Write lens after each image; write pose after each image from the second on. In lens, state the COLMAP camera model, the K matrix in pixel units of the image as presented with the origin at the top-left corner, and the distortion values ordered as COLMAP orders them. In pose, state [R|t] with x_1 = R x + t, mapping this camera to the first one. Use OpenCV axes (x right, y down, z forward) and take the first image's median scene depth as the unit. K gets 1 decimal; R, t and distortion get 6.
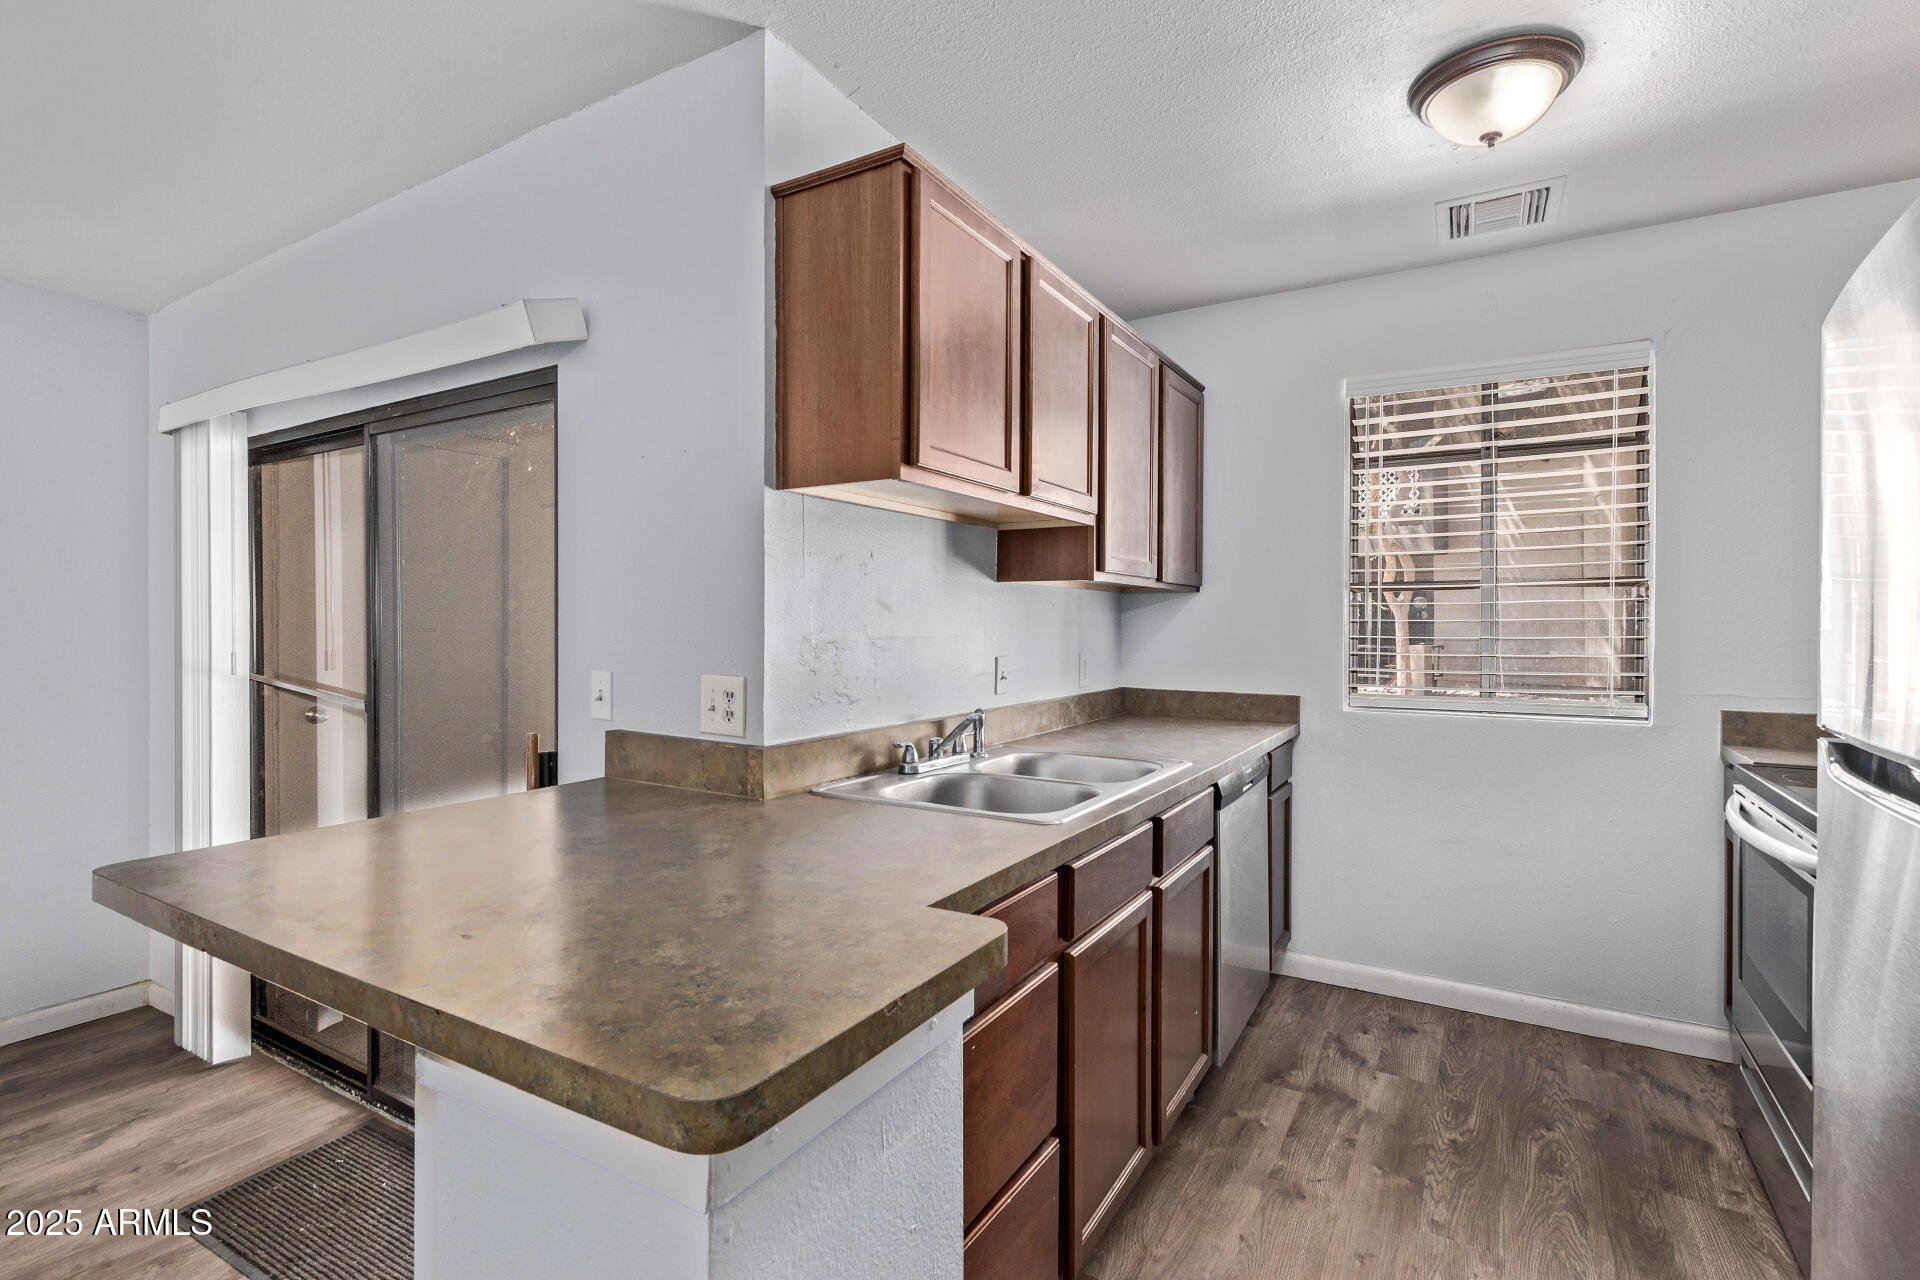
lens RADIAL K [[889.3, 0, 958.4], [0, 889.3, 624.4], [0, 0, 1]] dist [0.003951, -0.001448]
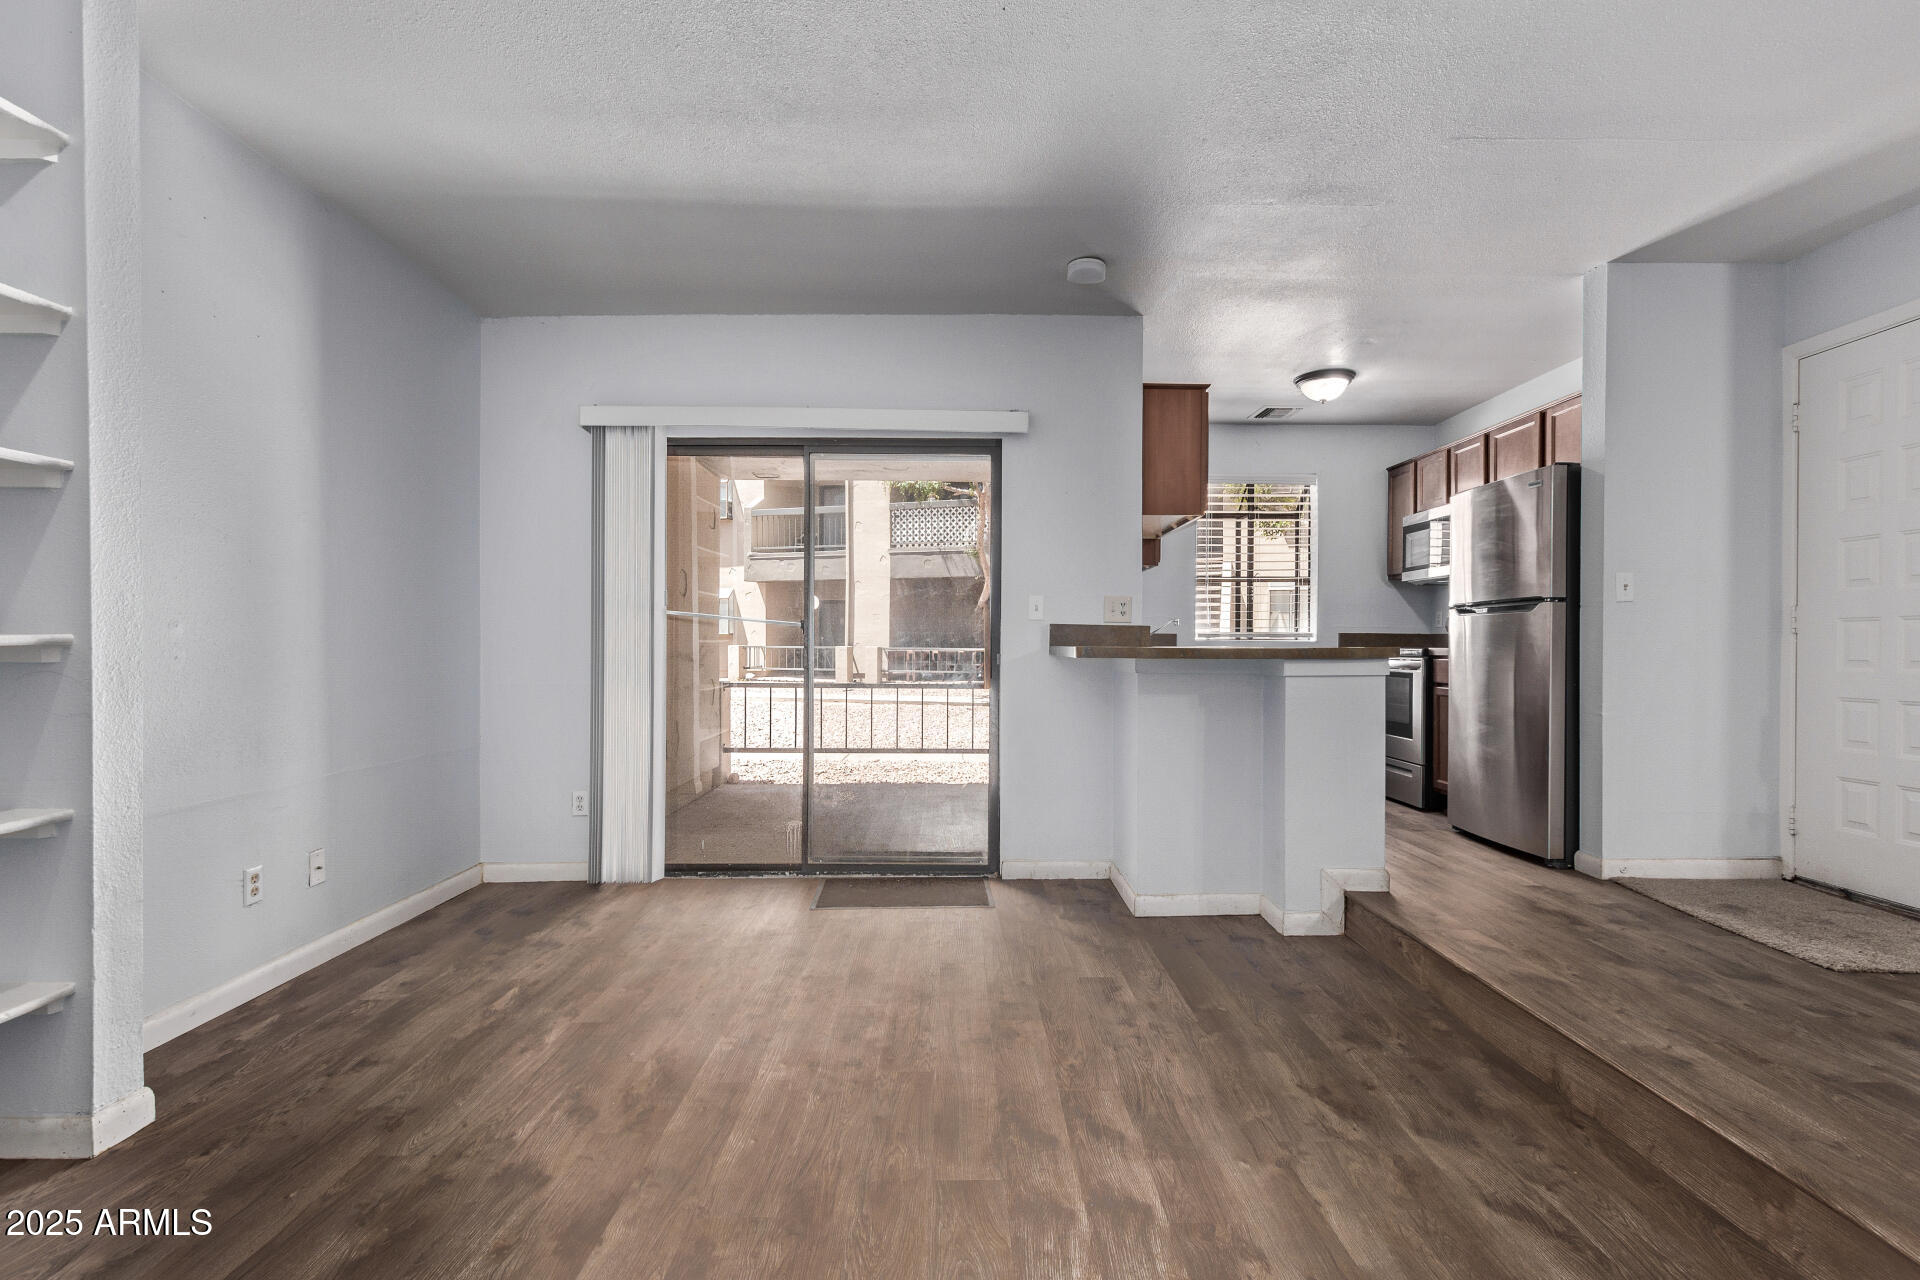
lens RADIAL K [[889.3, 0, 947.9], [0, 889.3, 649.4], [0, 0, 1]] dist [0.003951, -0.001448]
pose [[0.857741, 0.001157, 0.514081, -1.308780], [-0.005102, 0.999967, 0.006262, 0.132020], [-0.514057, -0.007994, 0.857719, -0.515293]]
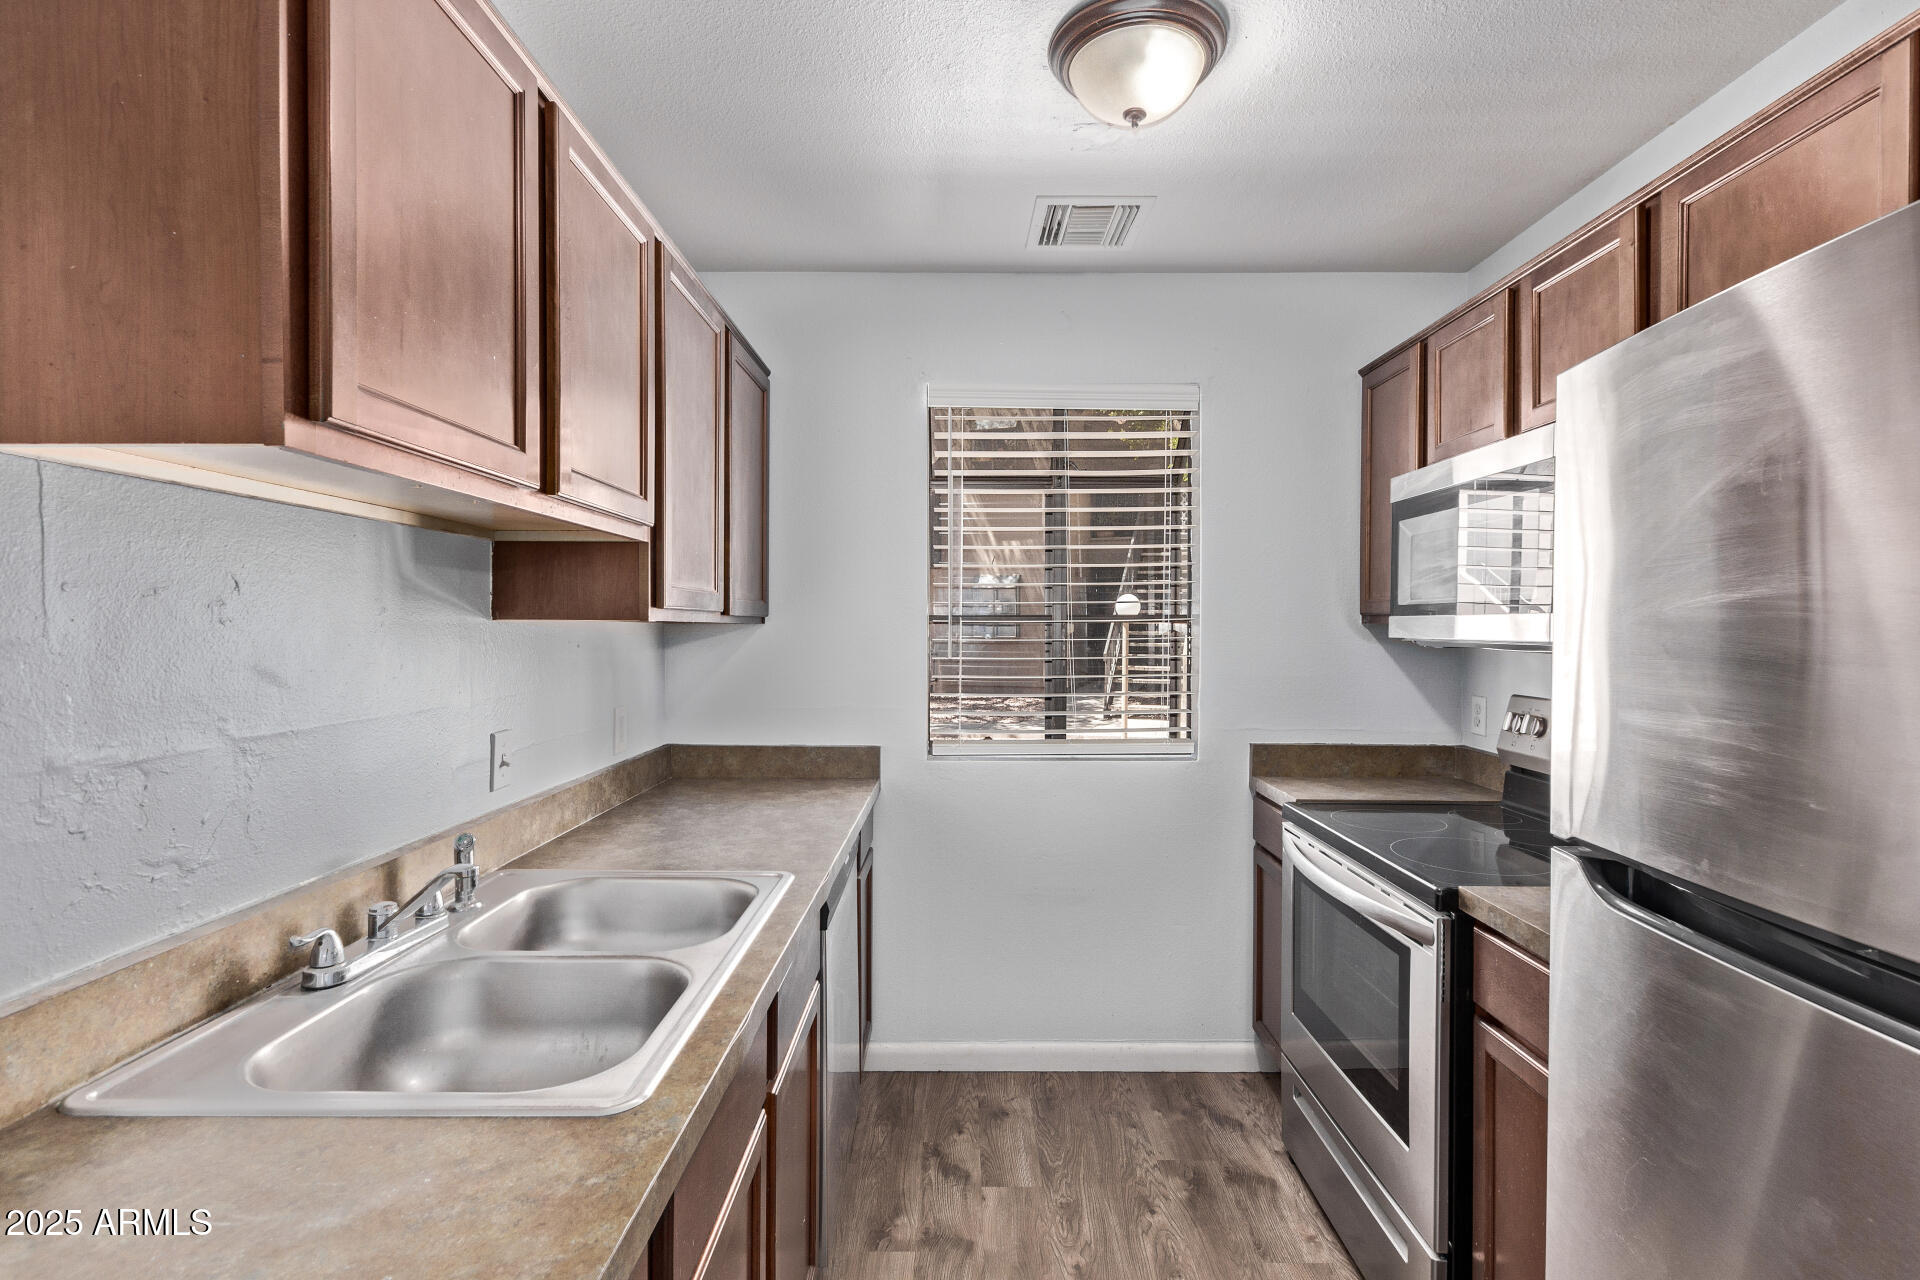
lens RADIAL K [[889.3, 0, 927.3], [0, 889.3, 642.9], [0, 0, 1]] dist [0.003951, -0.001448]
pose [[0.871097, -0.007749, 0.491050, 0.000200], [-0.002539, 0.999791, 0.020281, -0.046279], [-0.491105, -0.018913, 0.870895, 0.279768]]
